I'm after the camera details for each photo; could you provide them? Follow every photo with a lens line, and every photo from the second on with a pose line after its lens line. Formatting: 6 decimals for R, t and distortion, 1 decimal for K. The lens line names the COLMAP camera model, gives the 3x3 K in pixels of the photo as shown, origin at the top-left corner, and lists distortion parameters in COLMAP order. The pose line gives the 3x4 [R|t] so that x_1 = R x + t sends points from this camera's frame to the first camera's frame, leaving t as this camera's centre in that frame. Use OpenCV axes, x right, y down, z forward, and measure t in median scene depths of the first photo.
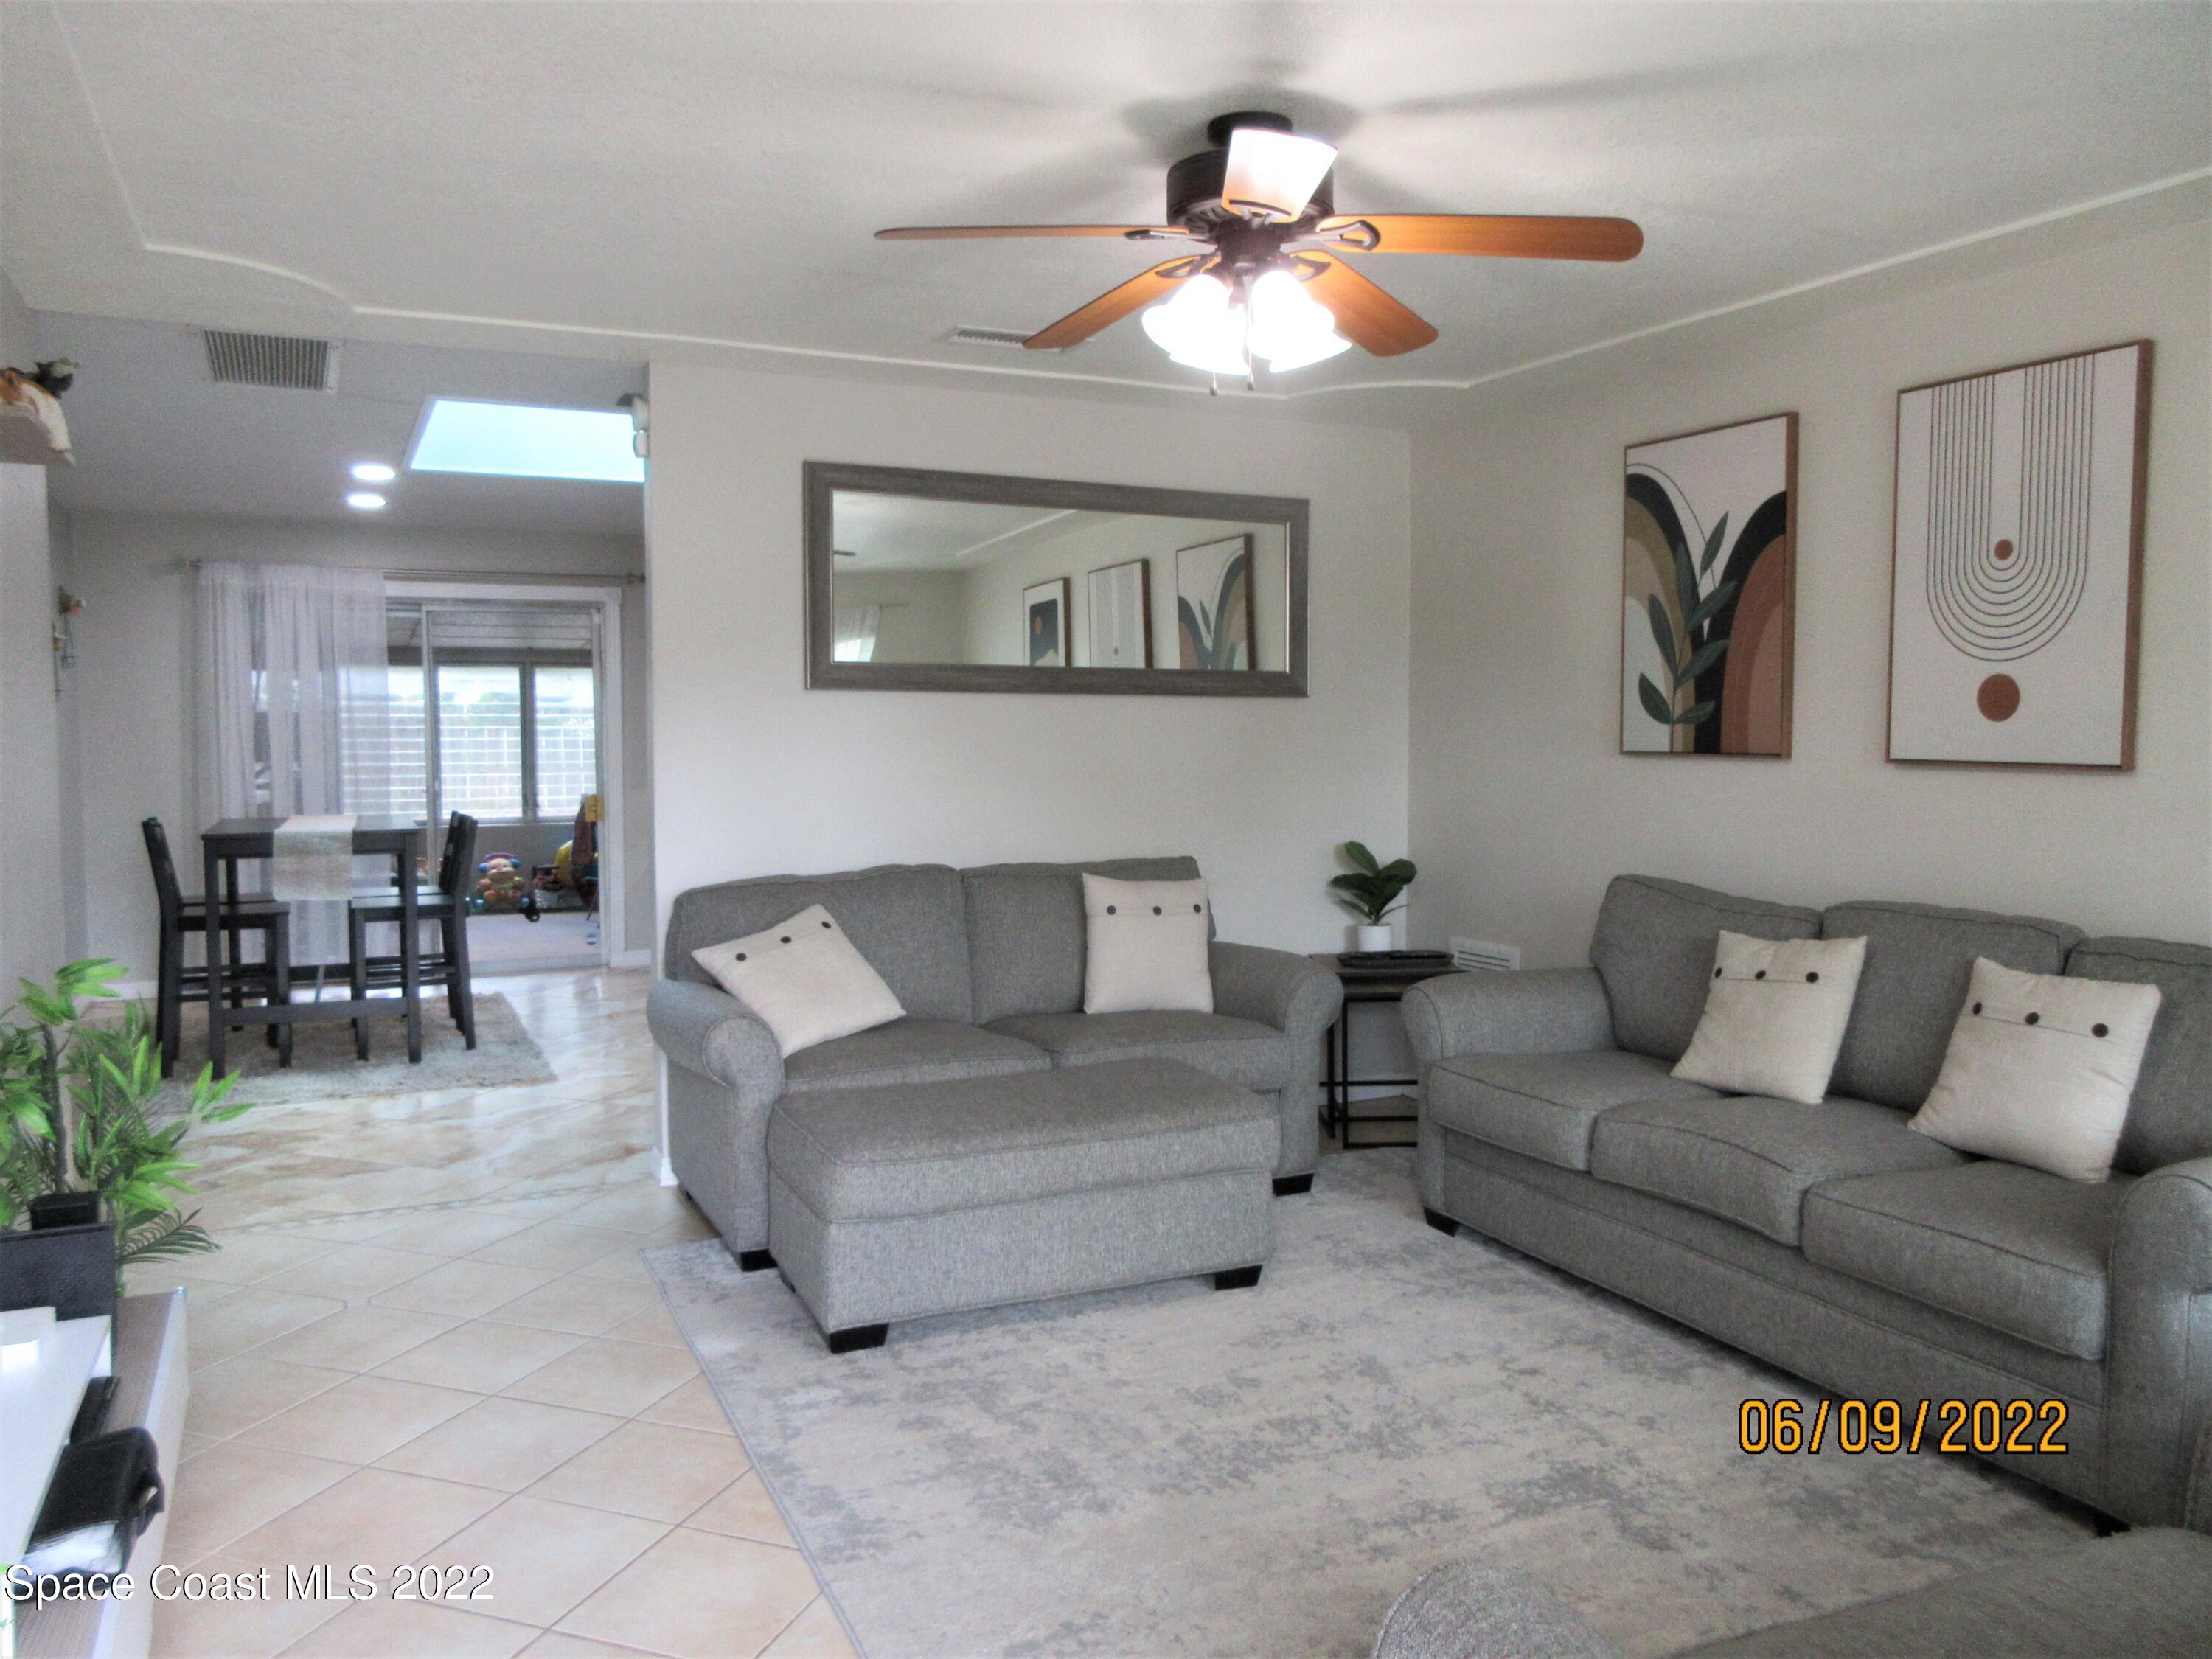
lens RADIAL K [[1646.5, 0, 1116.9], [0, 1646.5, 826.0], [0, 0, 1]] dist [0.007868, -0.010404]
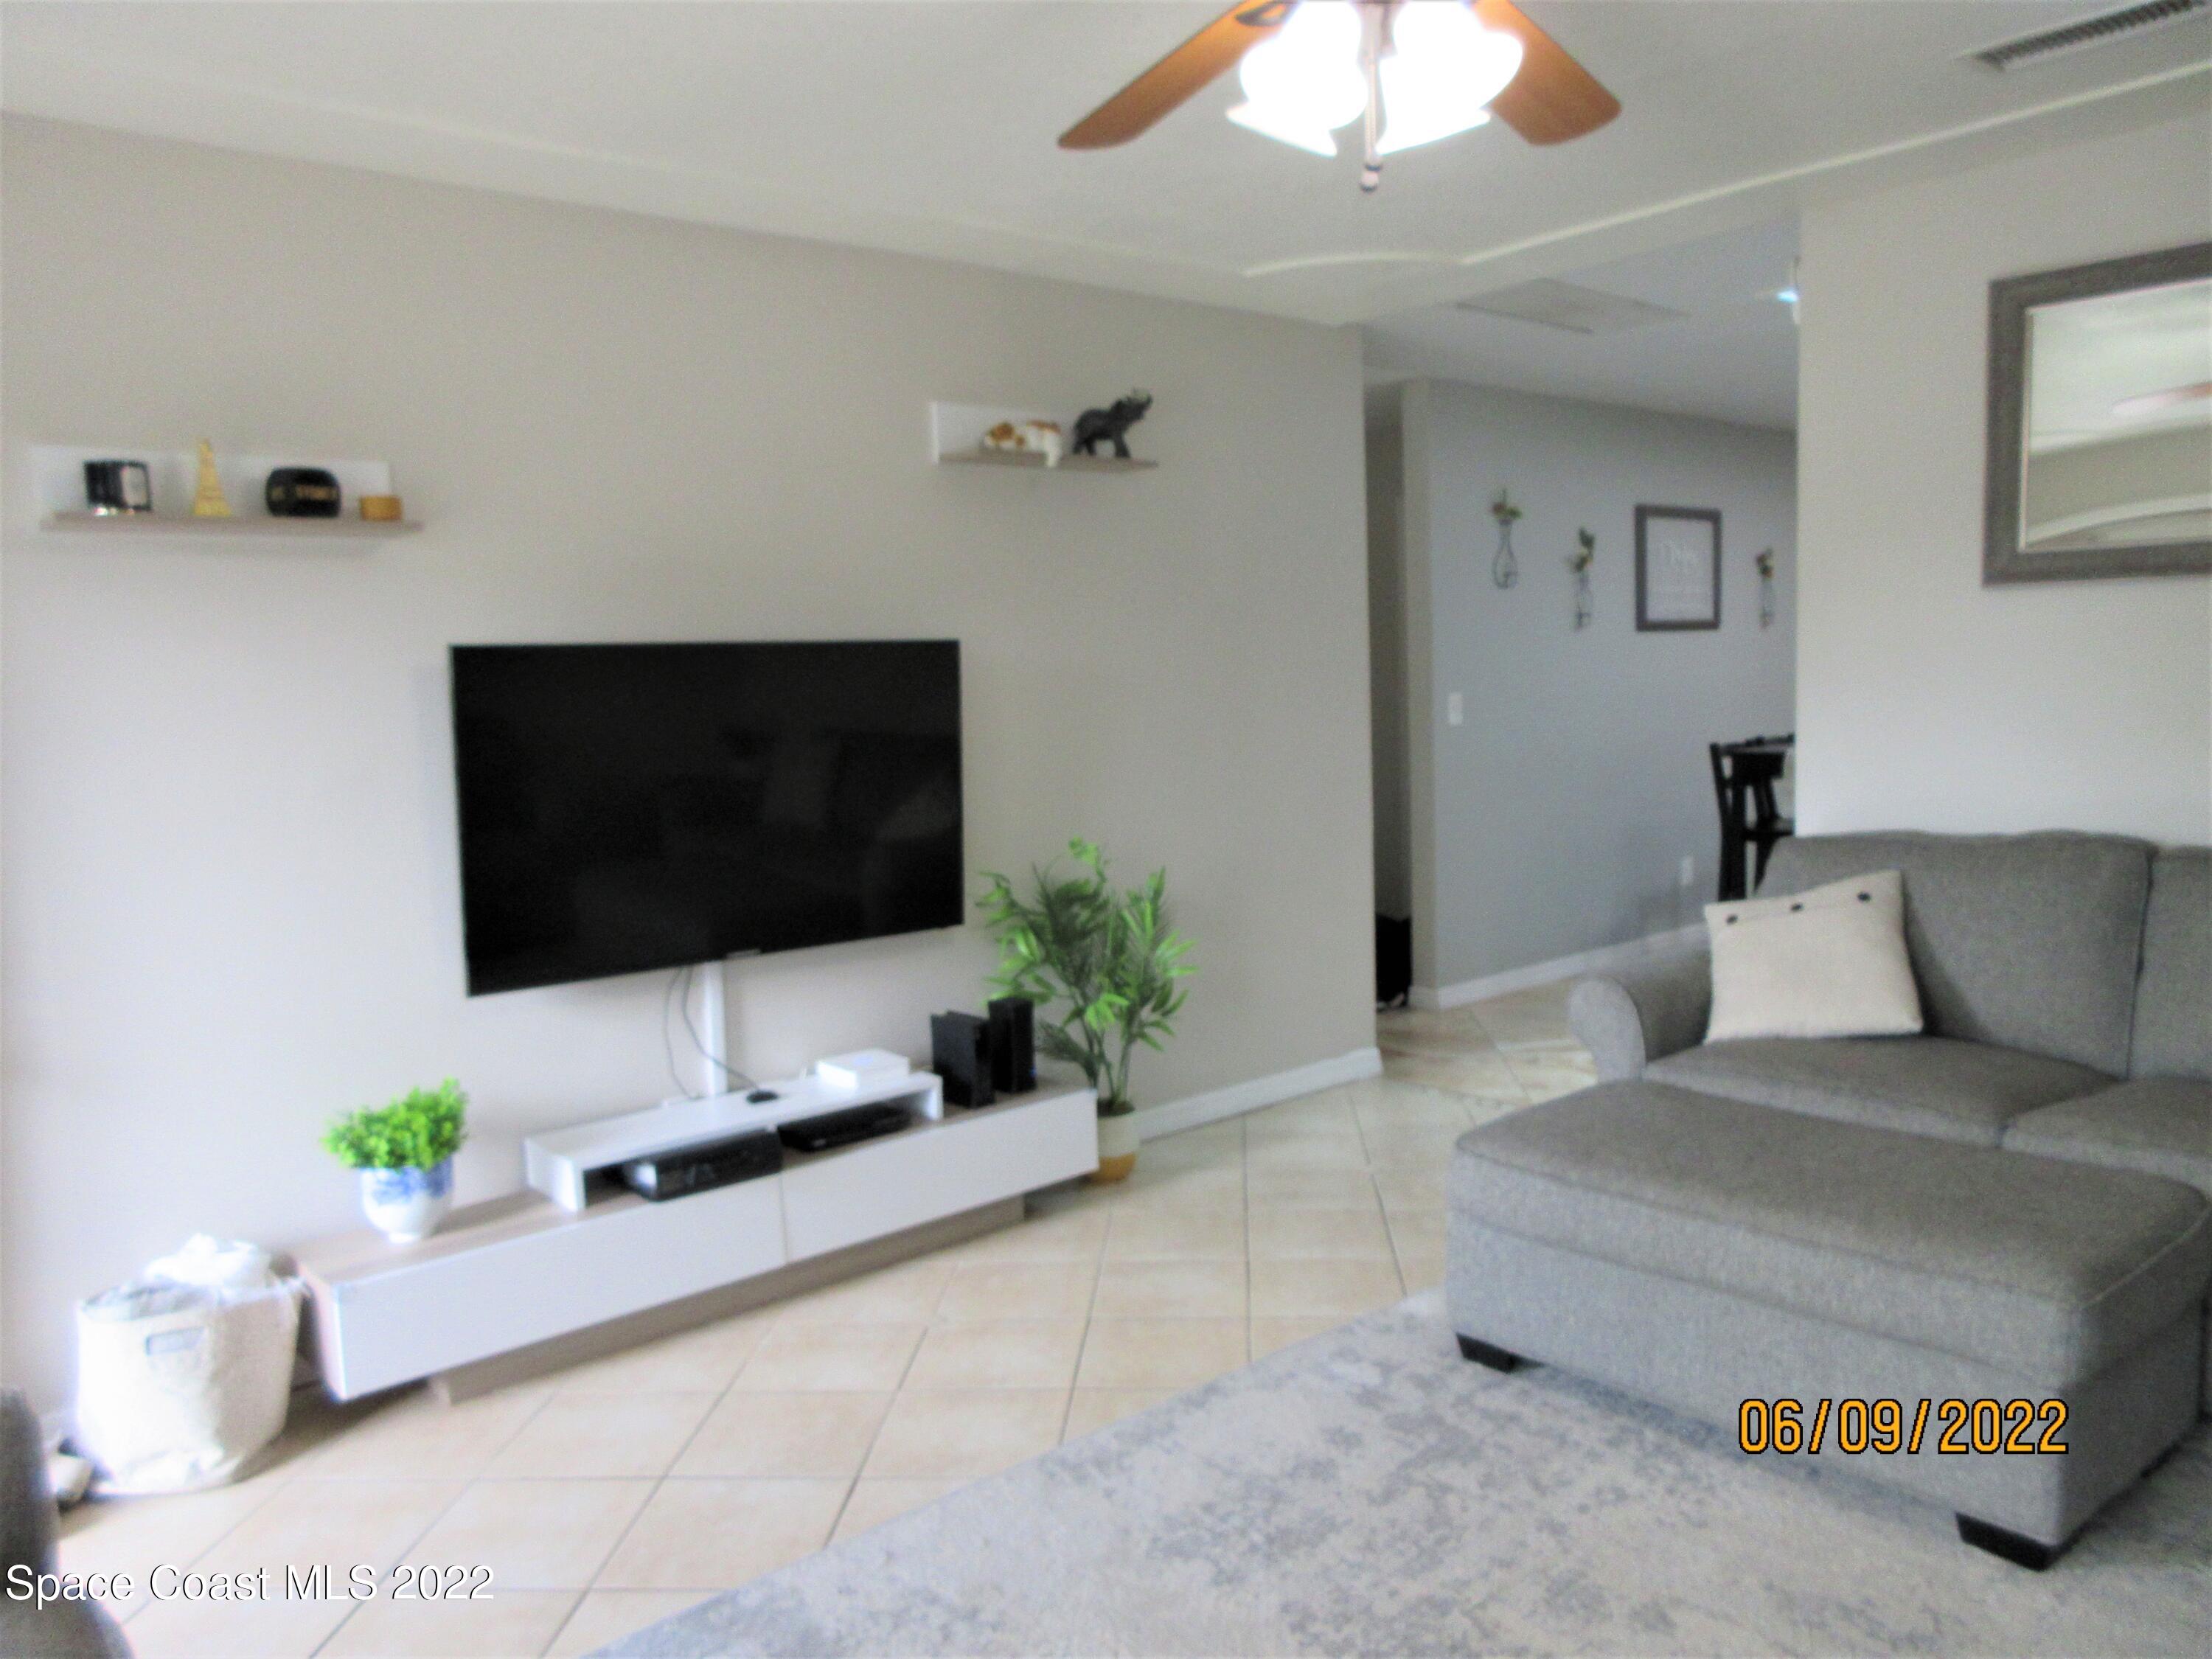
lens RADIAL K [[1646.5, 0, 1111.6], [0, 1646.5, 841.4], [0, 0, 1]] dist [0.007868, -0.010404]
pose [[0.282597, 0.093371, -0.954684, 0.596938], [-0.038356, 0.995555, 0.086015, -0.024911], [0.958472, 0.012310, 0.284922, 0.565871]]
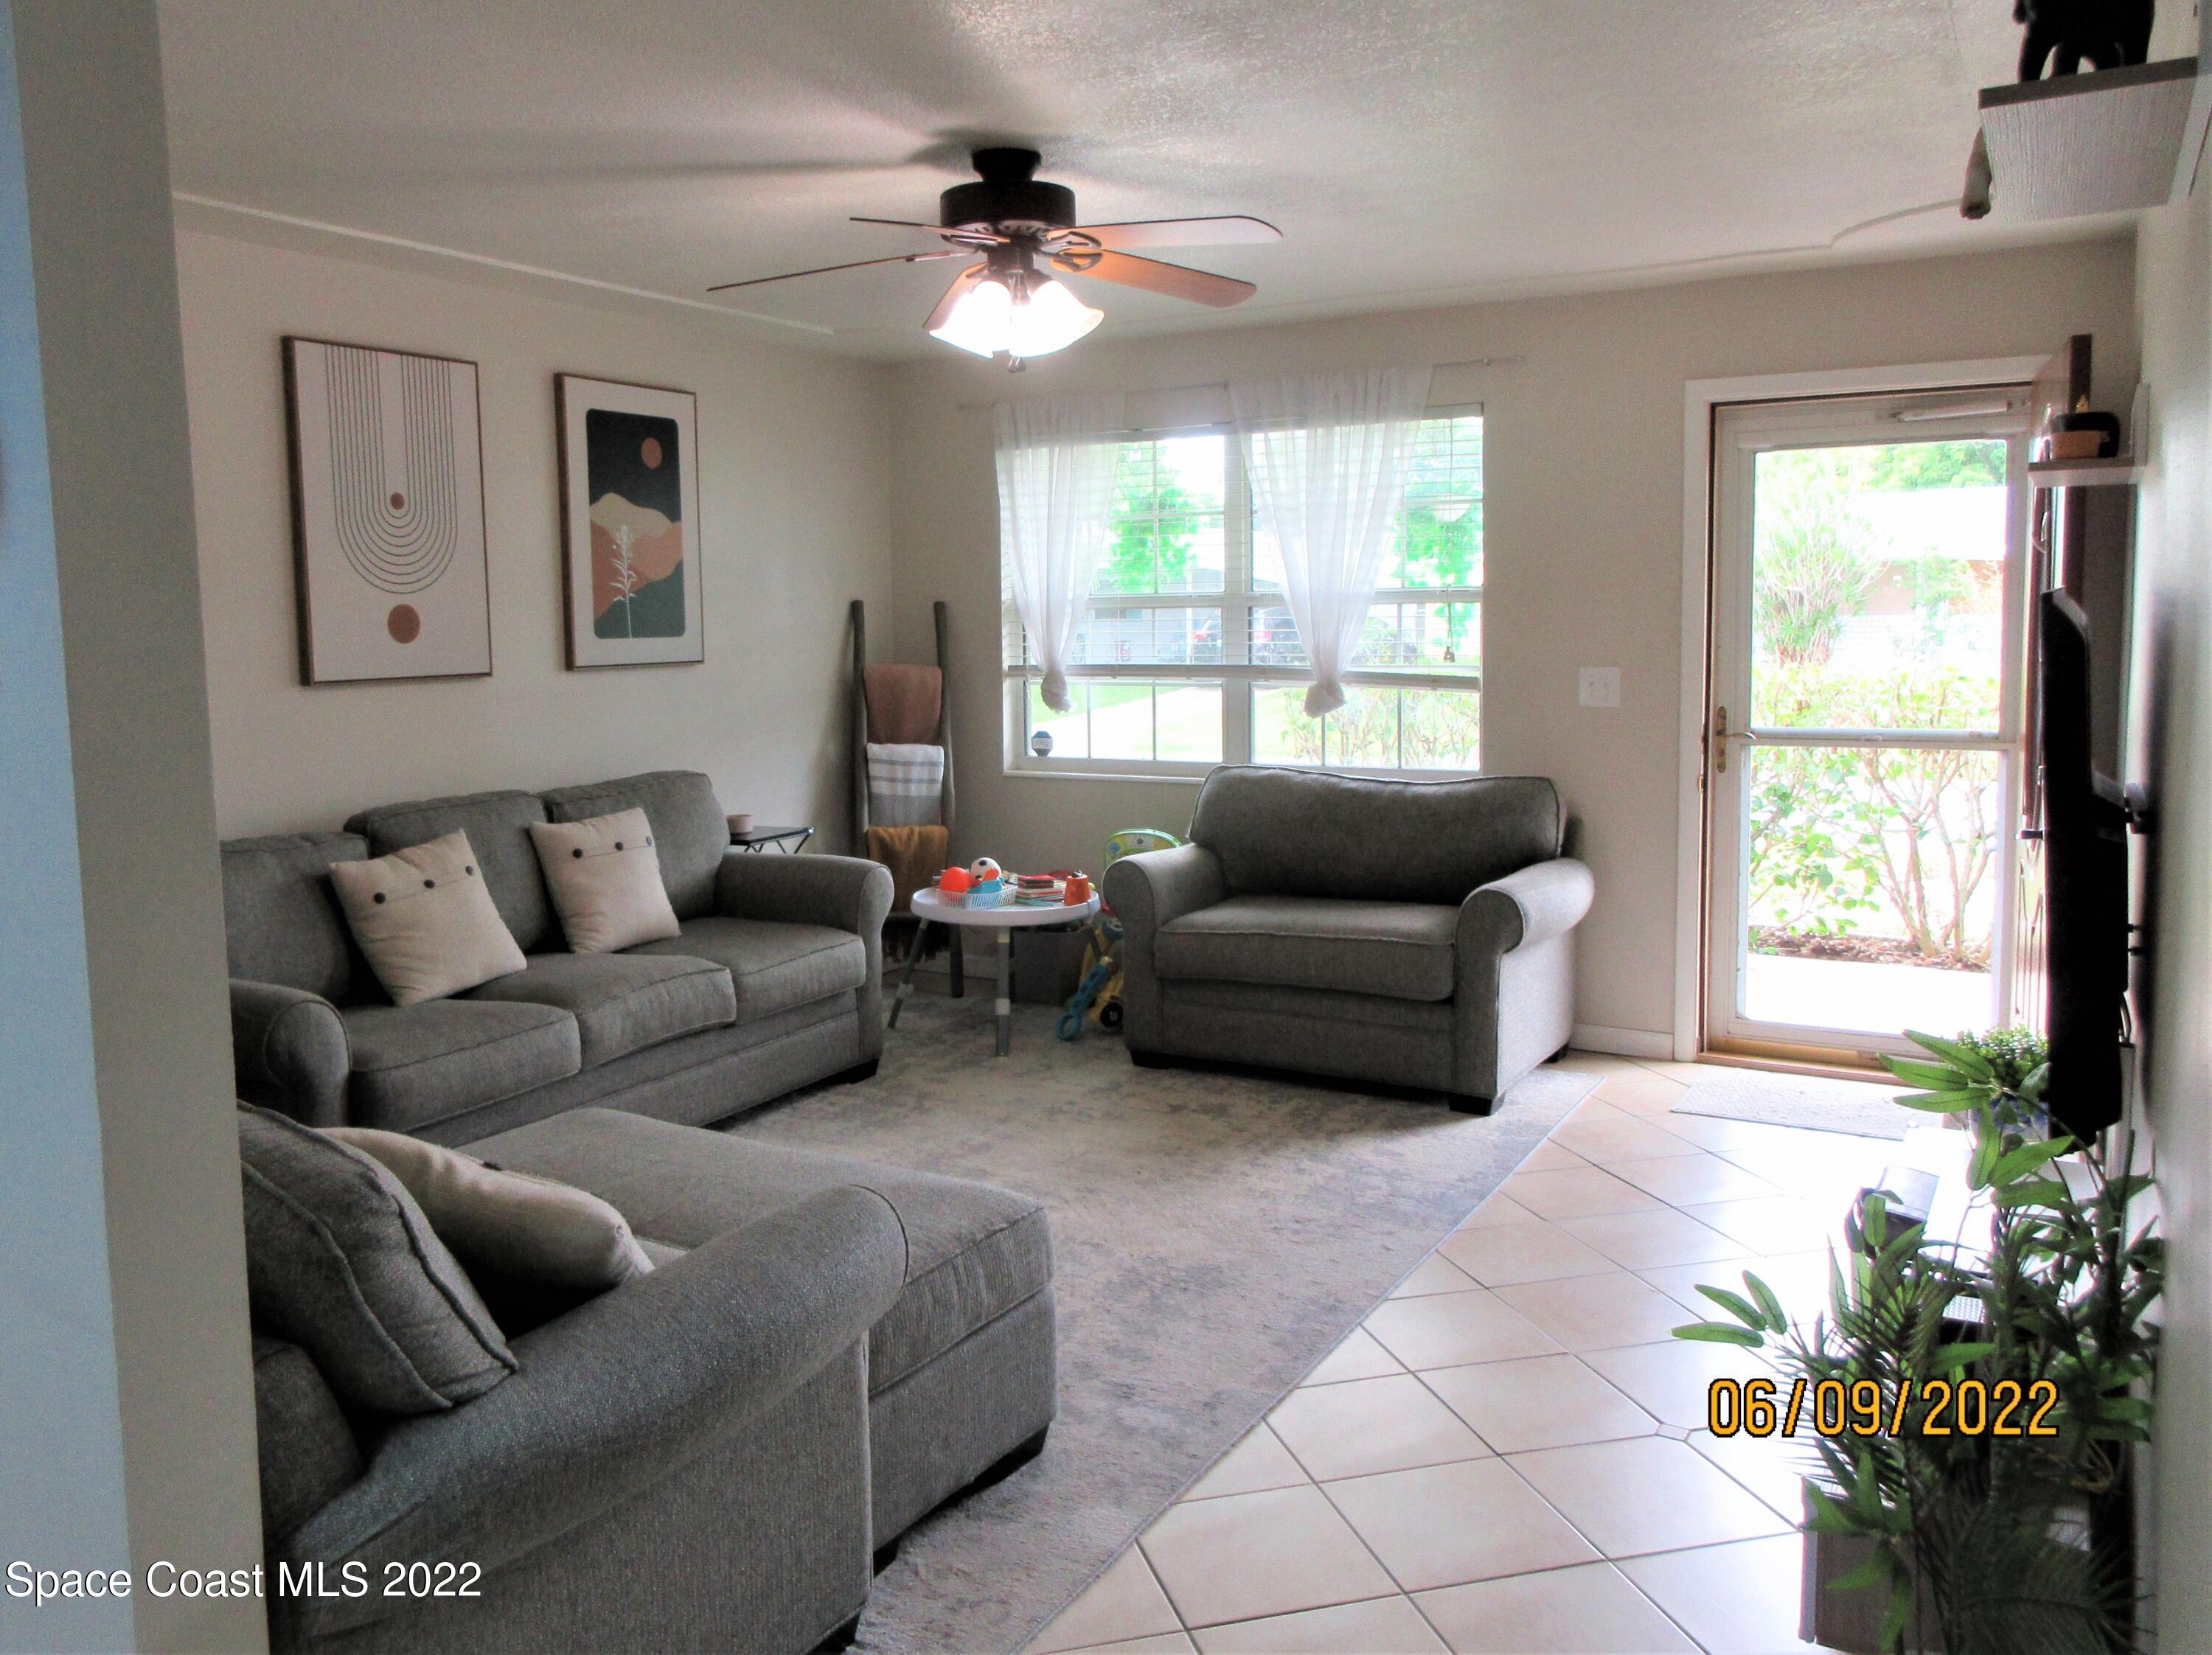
lens RADIAL K [[1646.3, 0, 1128.1], [0, 1646.3, 796.4], [0, 0, 1]] dist [0.007868, -0.010404]
pose [[-0.560858, -0.081177, 0.823923, -0.833469], [0.057603, 0.988944, 0.136648, -0.095665], [-0.825906, 0.124101, -0.549981, 1.347298]]
